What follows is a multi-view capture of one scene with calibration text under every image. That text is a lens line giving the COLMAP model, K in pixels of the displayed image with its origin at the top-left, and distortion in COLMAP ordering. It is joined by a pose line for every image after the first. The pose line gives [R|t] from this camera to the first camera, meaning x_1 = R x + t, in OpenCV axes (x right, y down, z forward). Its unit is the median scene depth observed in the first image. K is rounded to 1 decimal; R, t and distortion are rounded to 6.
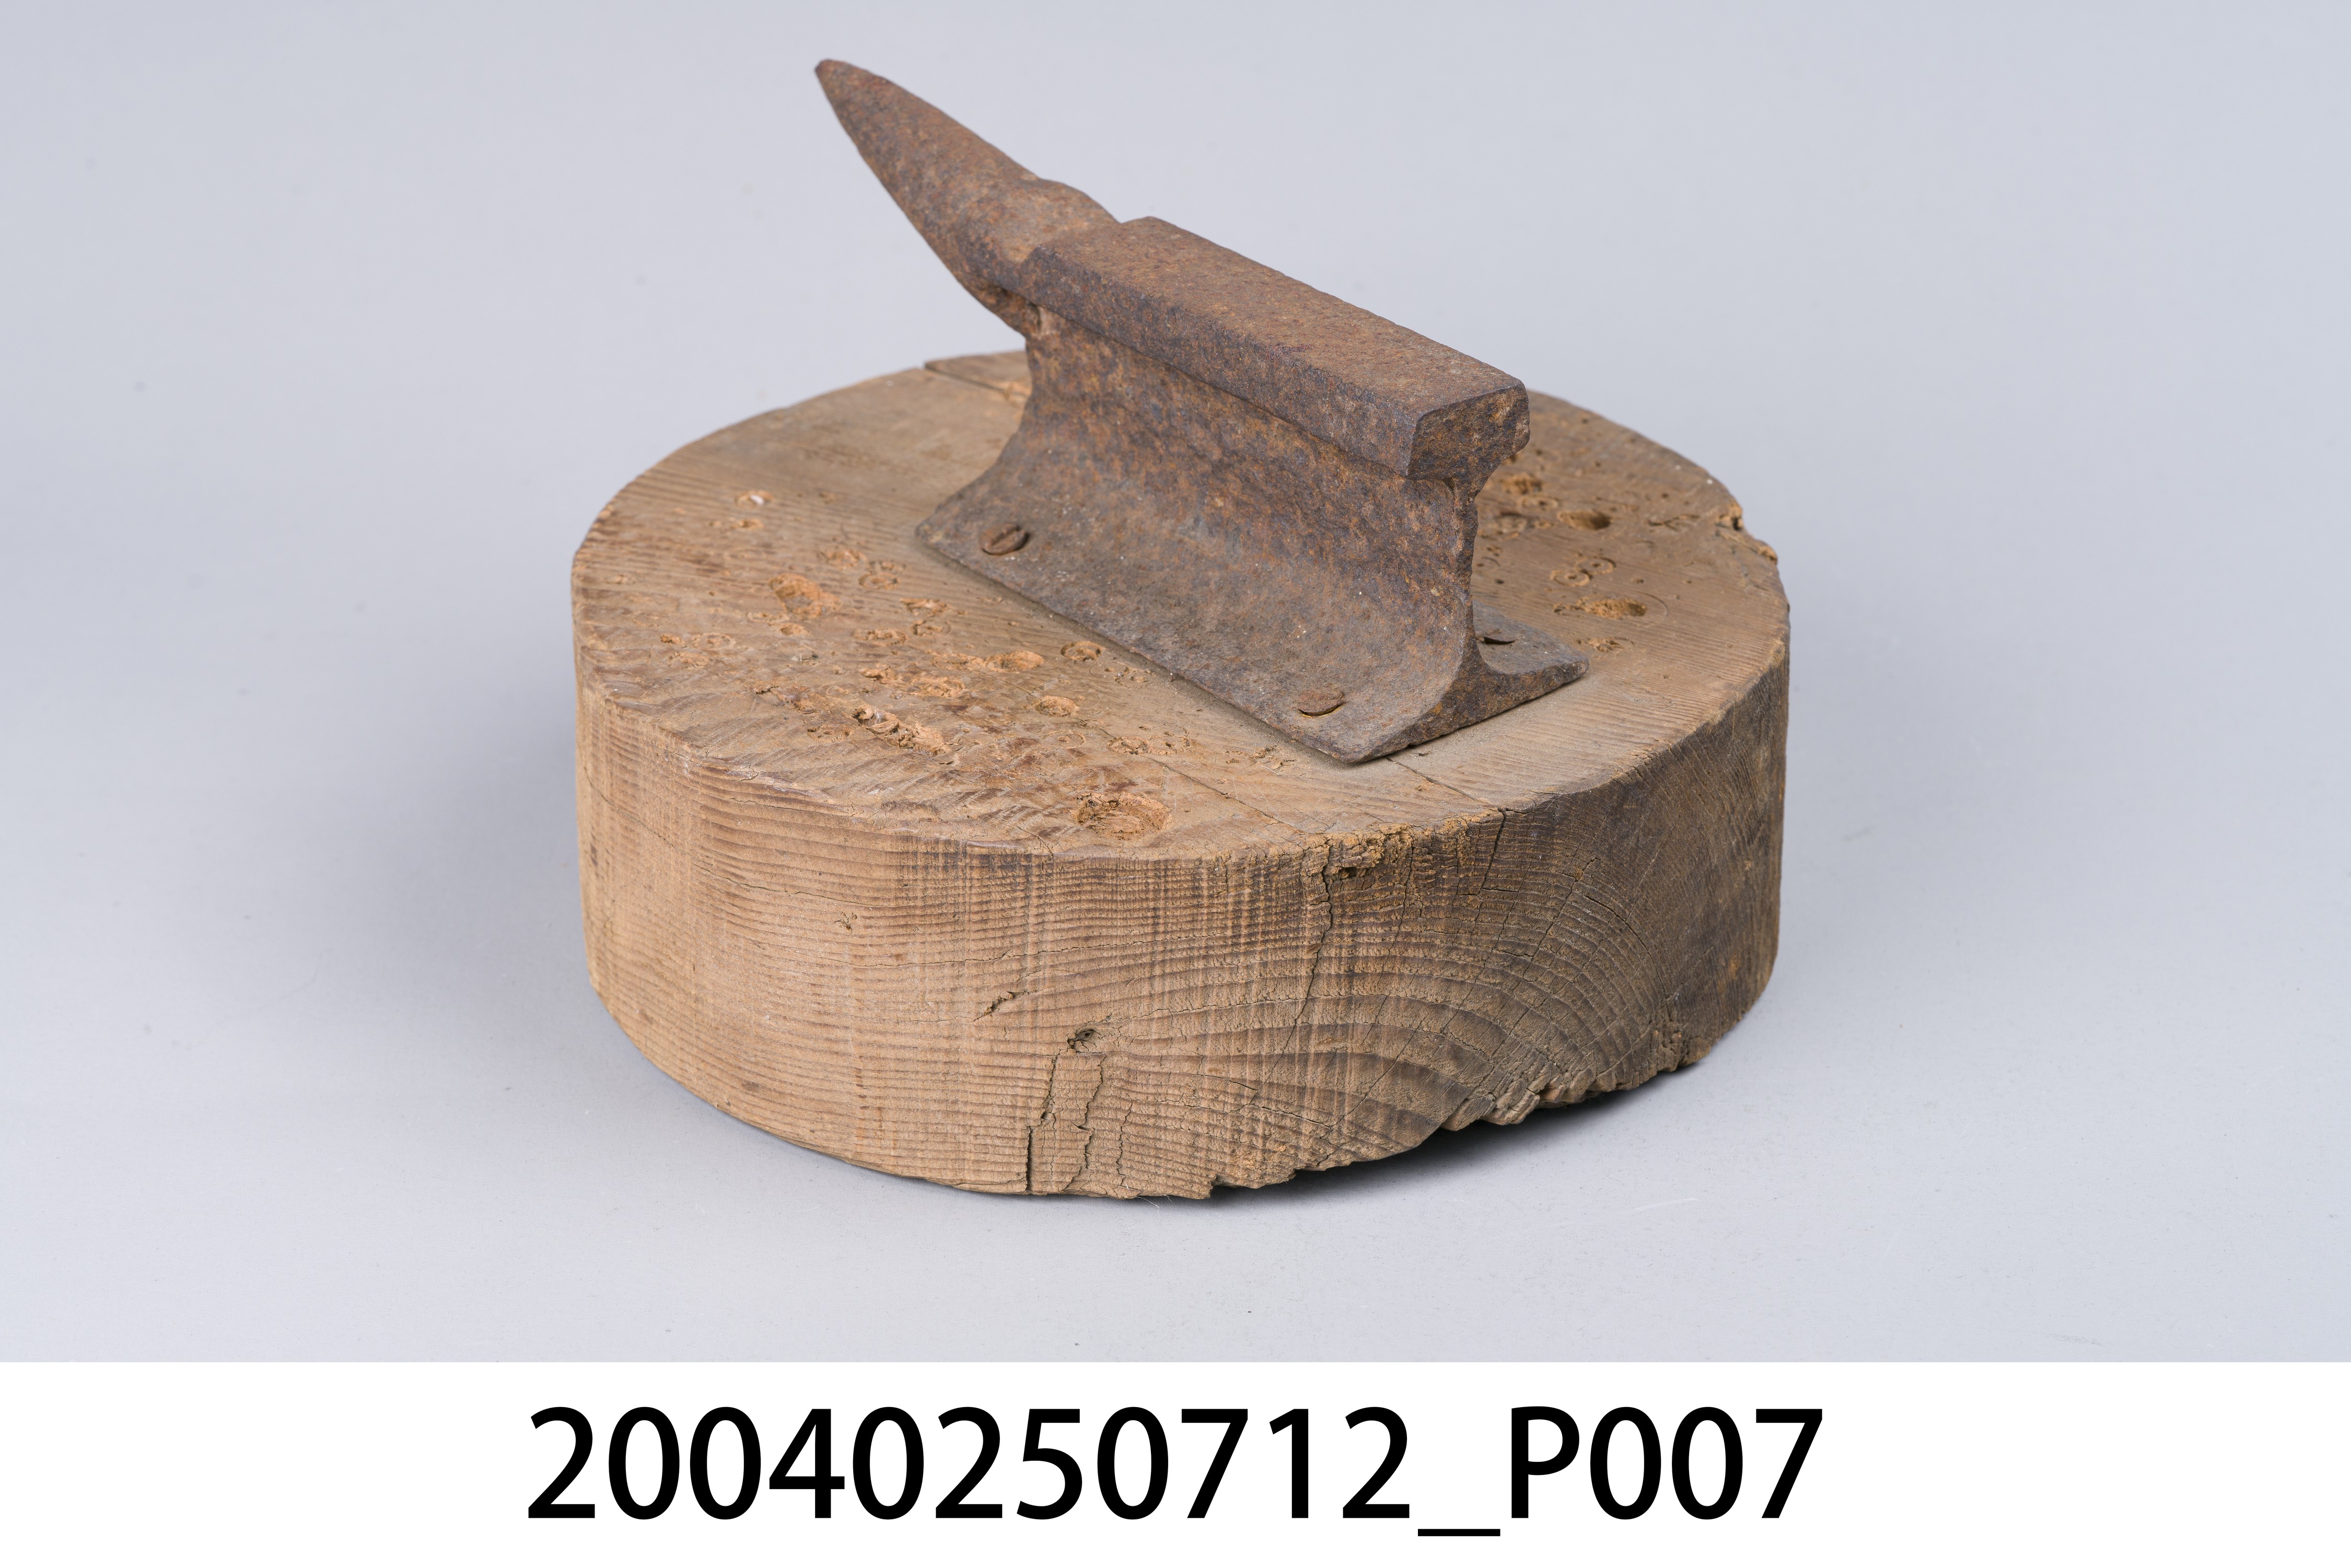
lens RADIAL K [[6762.0, 0, 1175.5], [0, 6762.0, 784.0], [0, 0, 1]] dist [-0.027587, 0.037583]
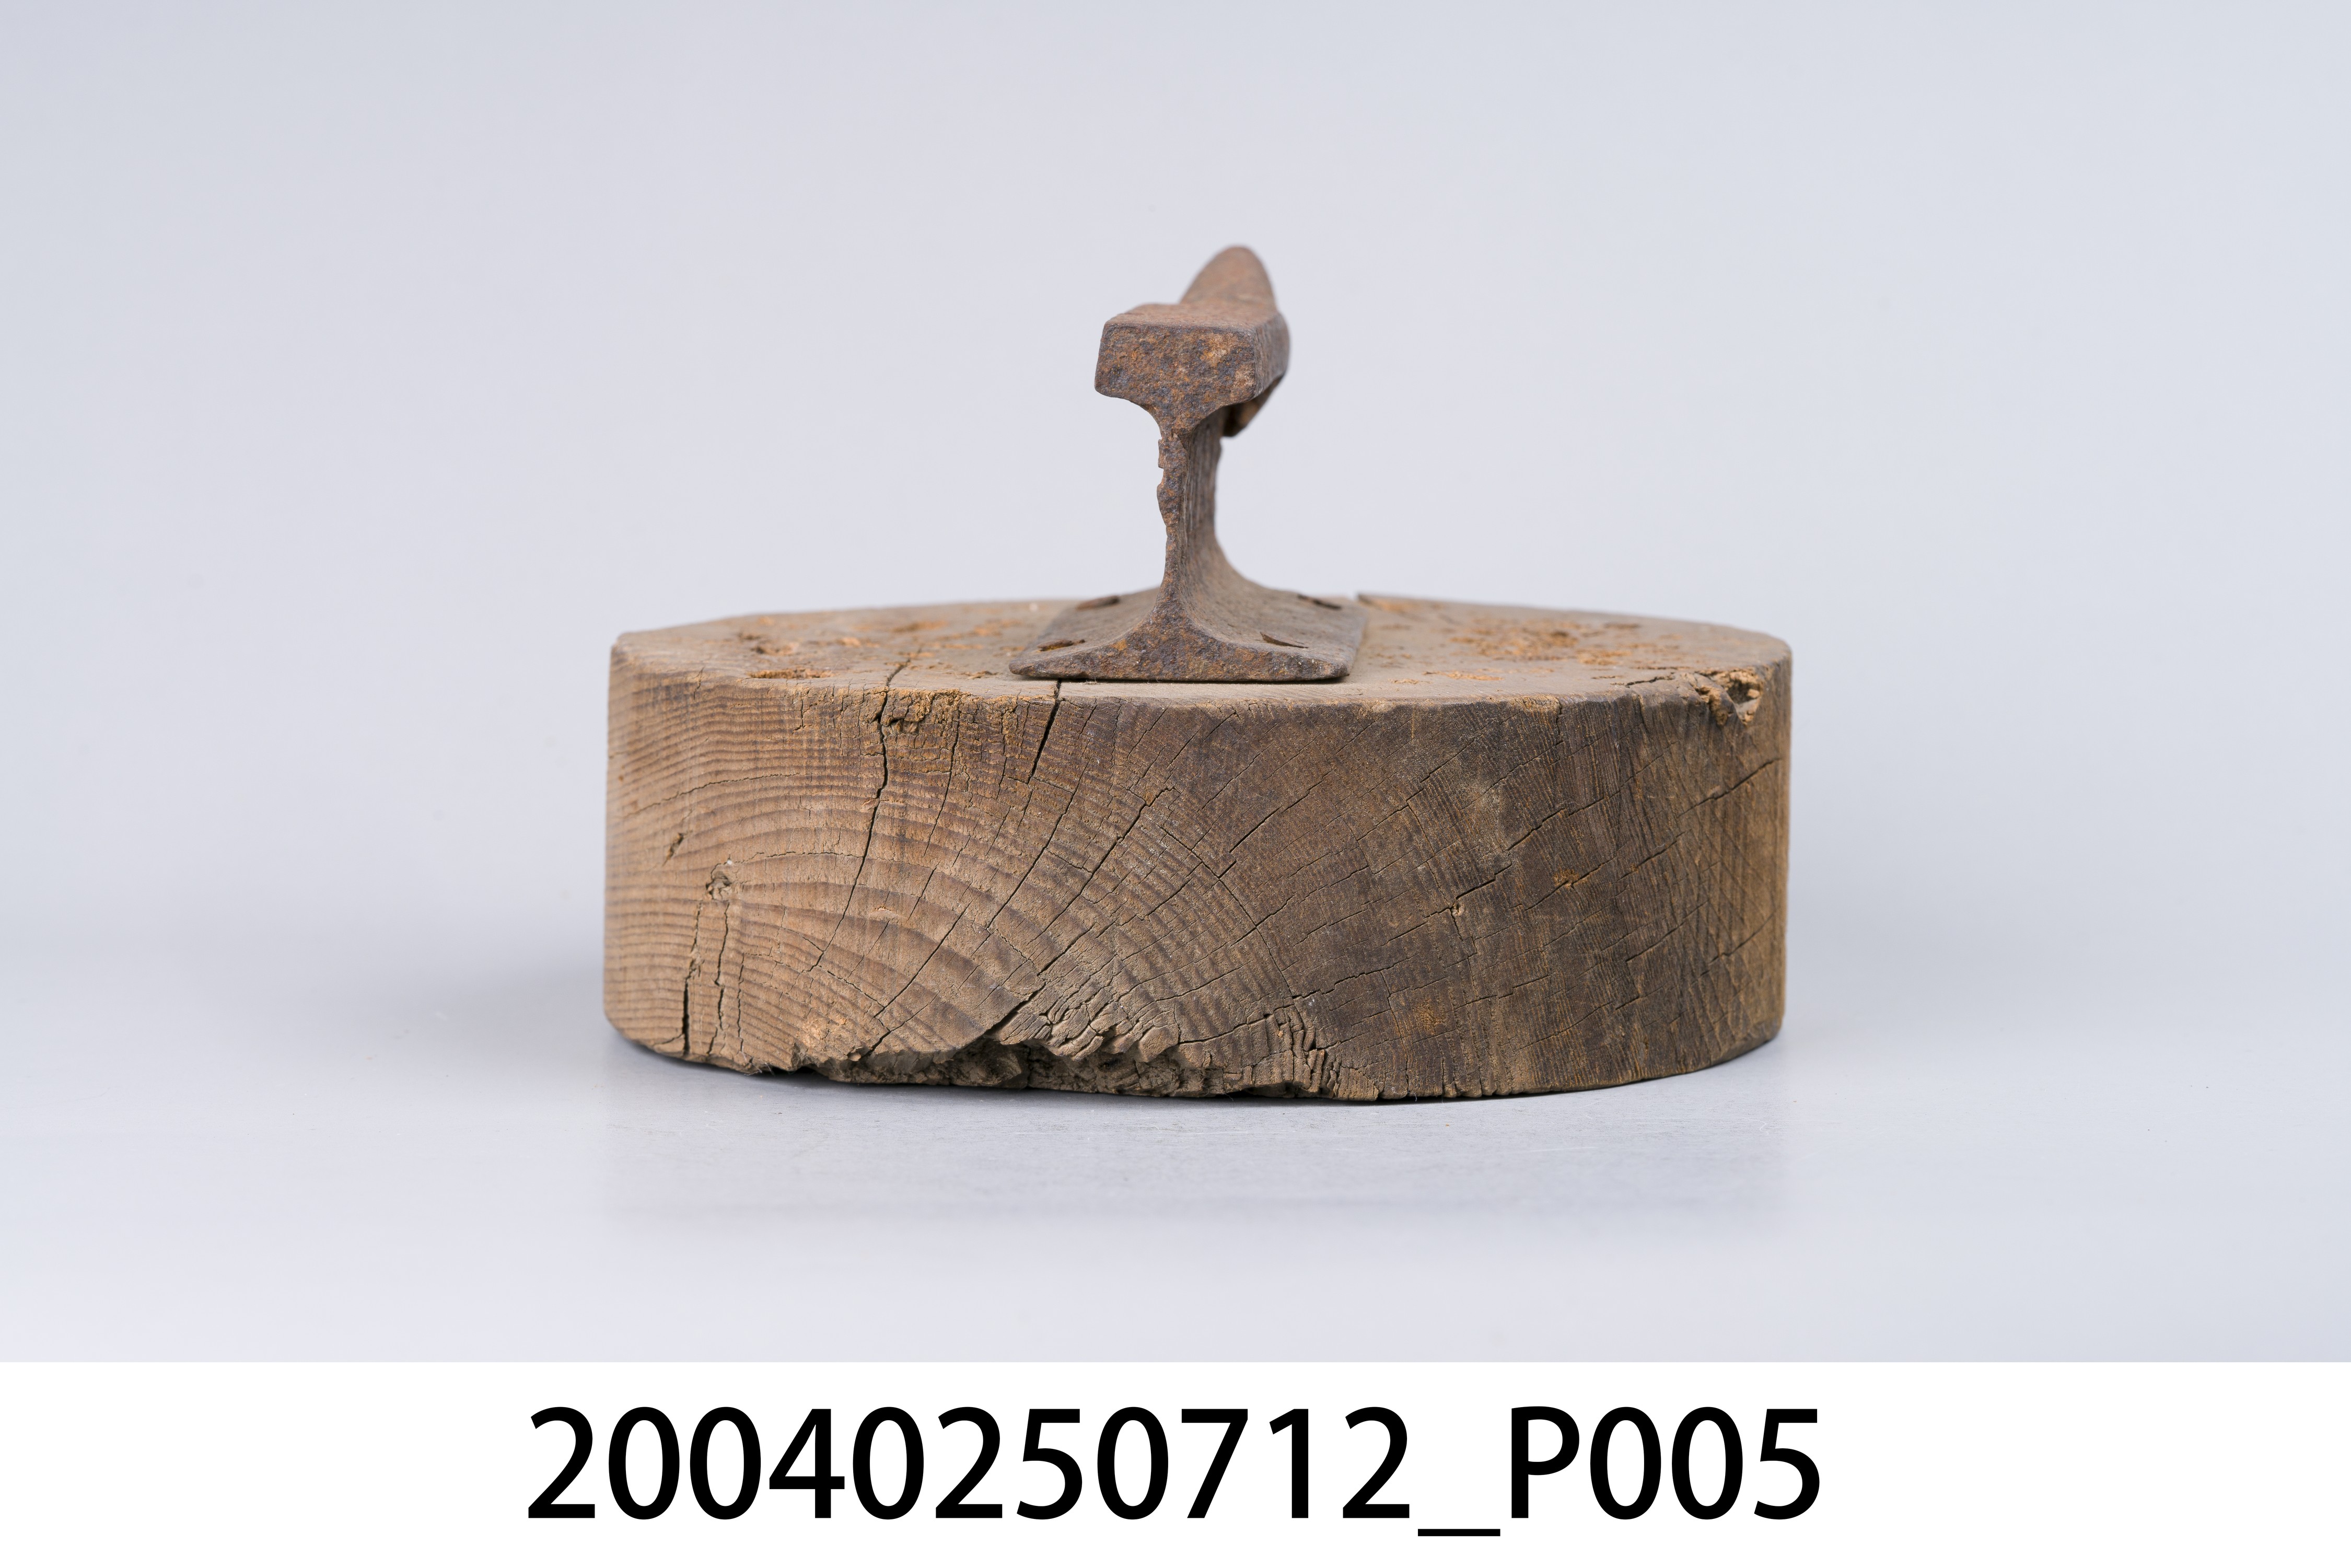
lens RADIAL K [[6762.0, 0, 1175.5], [0, 6762.0, 784.0], [0, 0, 1]] dist [-0.027587, 0.037583]
pose [[0.732236, 0.087283, -0.675434, 0.730760], [-0.314299, 0.923137, -0.221438, 0.229427], [0.604190, 0.374433, 0.703387, 0.312878]]
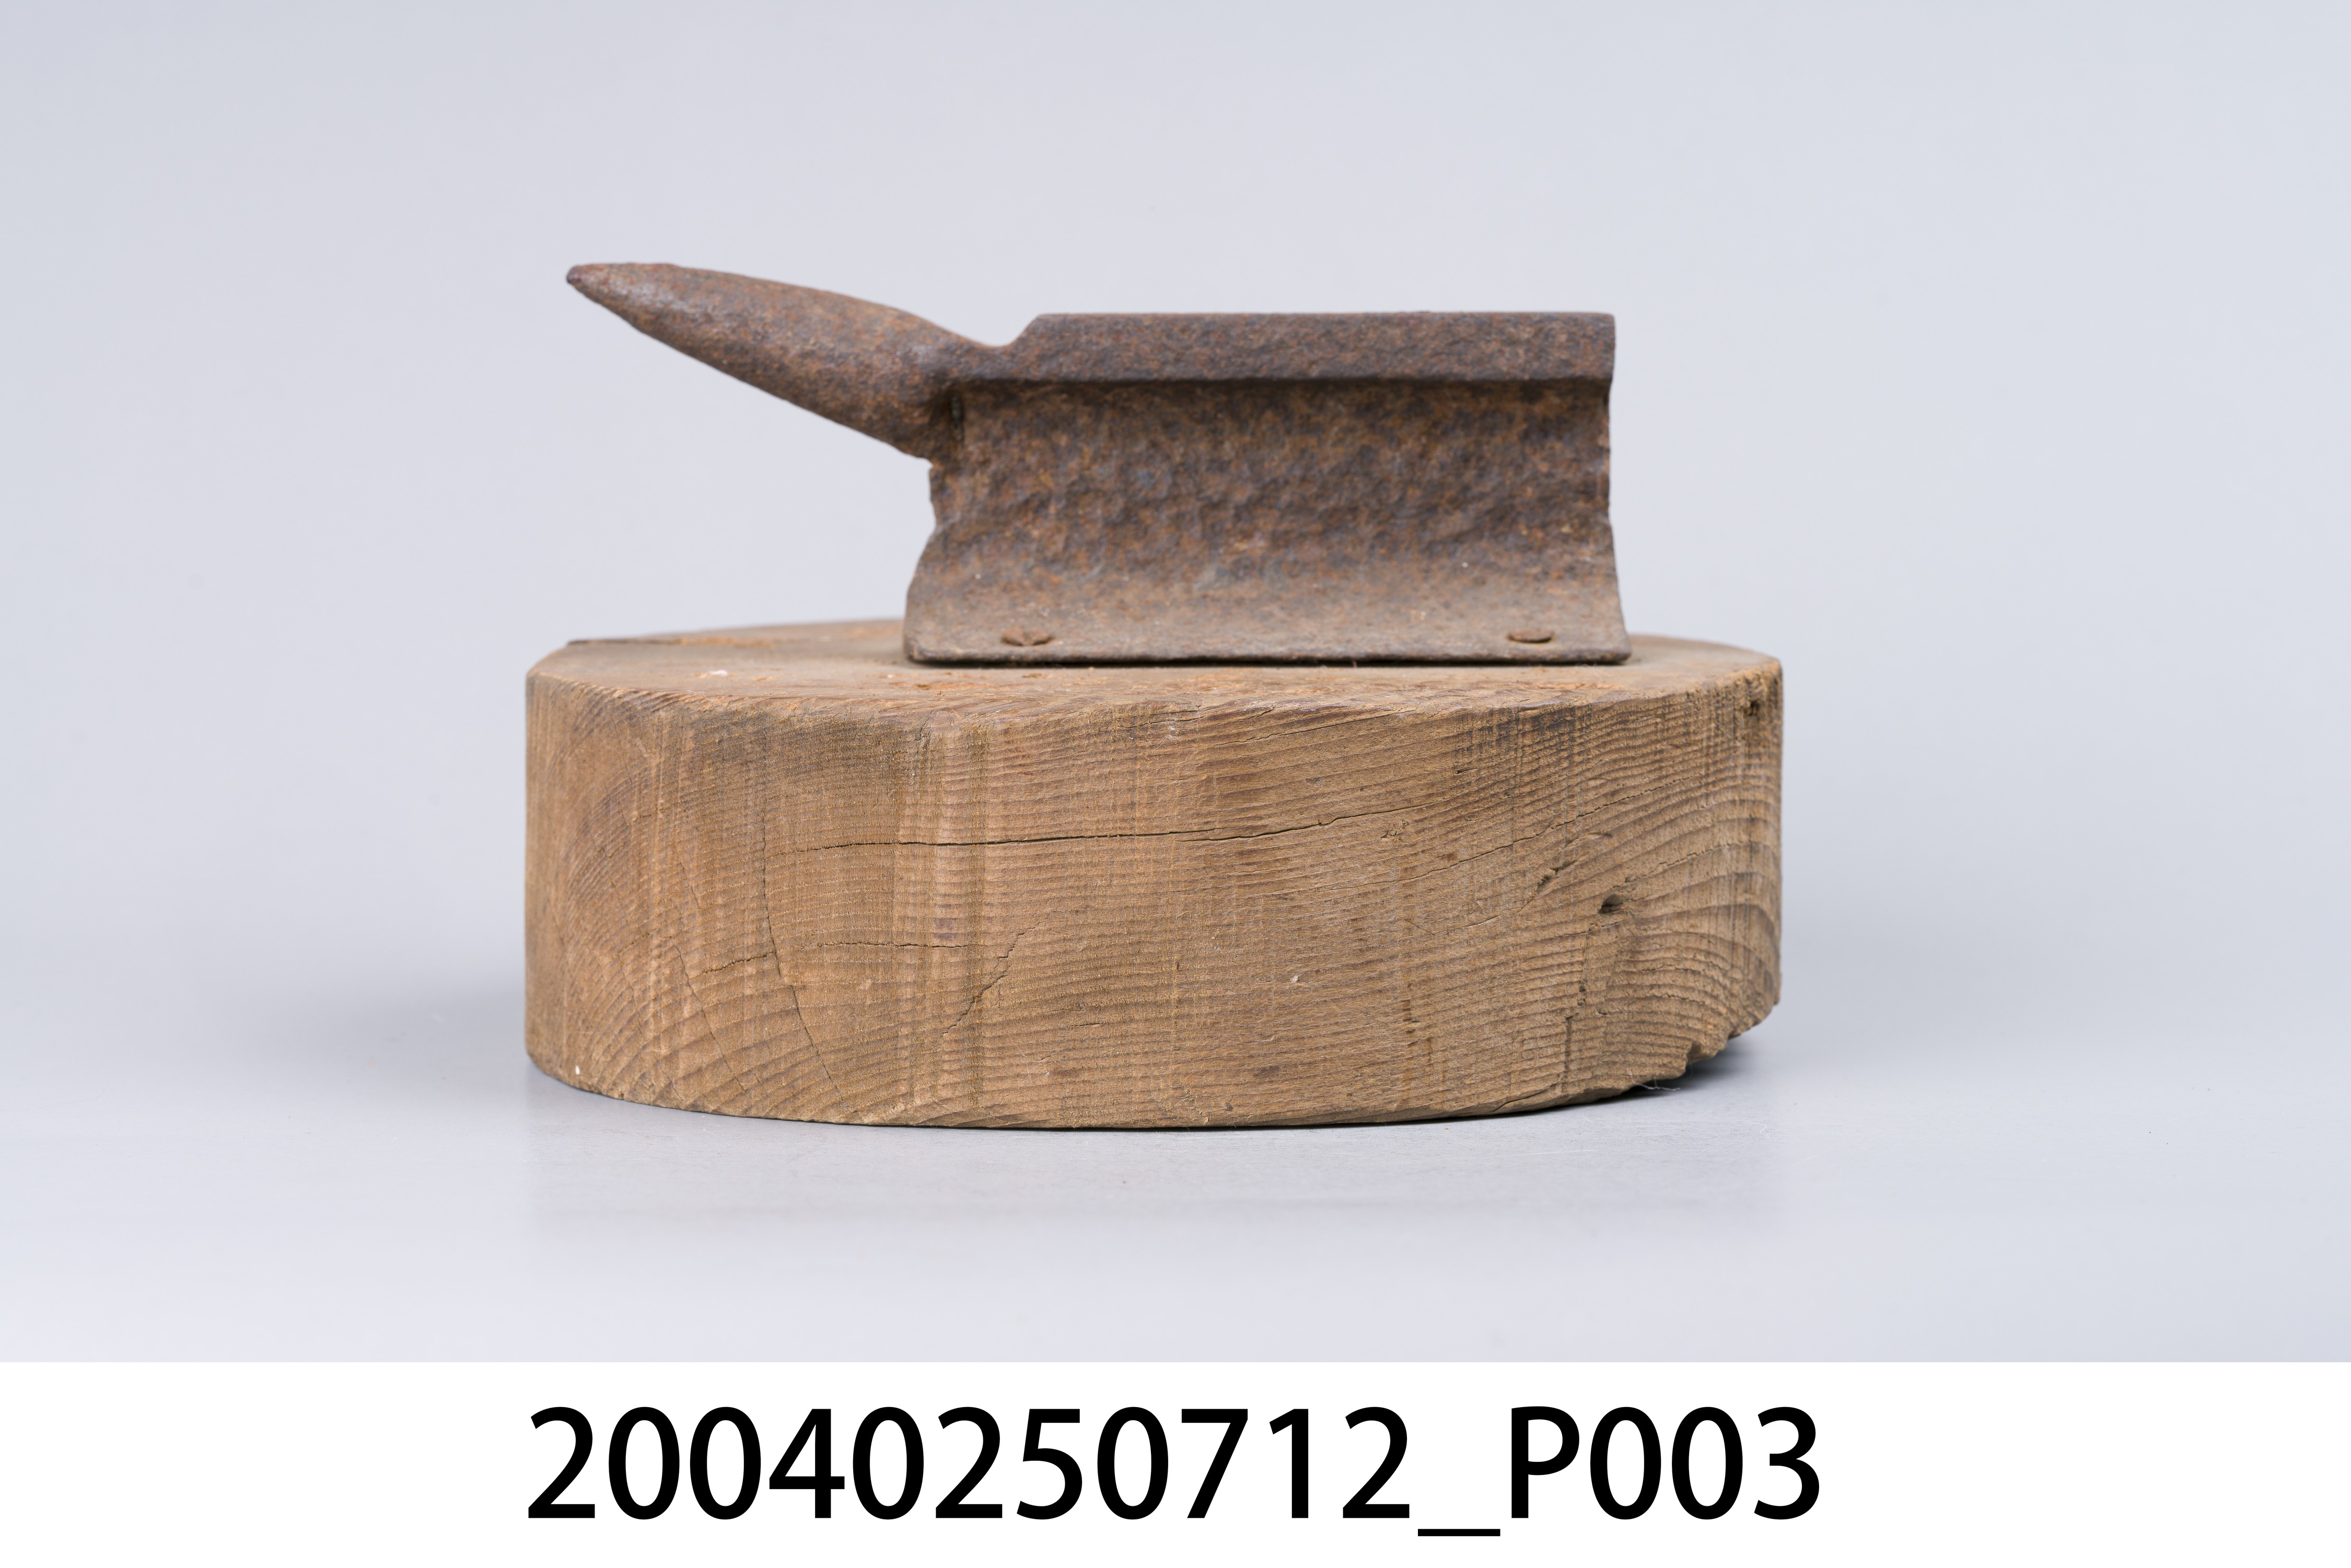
lens RADIAL K [[6762.0, 0, 1175.5], [0, 6762.0, 784.0], [0, 0, 1]] dist [-0.027587, 0.037583]
pose [[0.607882, -0.061739, 0.791623, -0.837850], [0.347274, 0.917237, -0.195134, 0.192833], [-0.714059, 0.393528, 0.579013, 0.462253]]
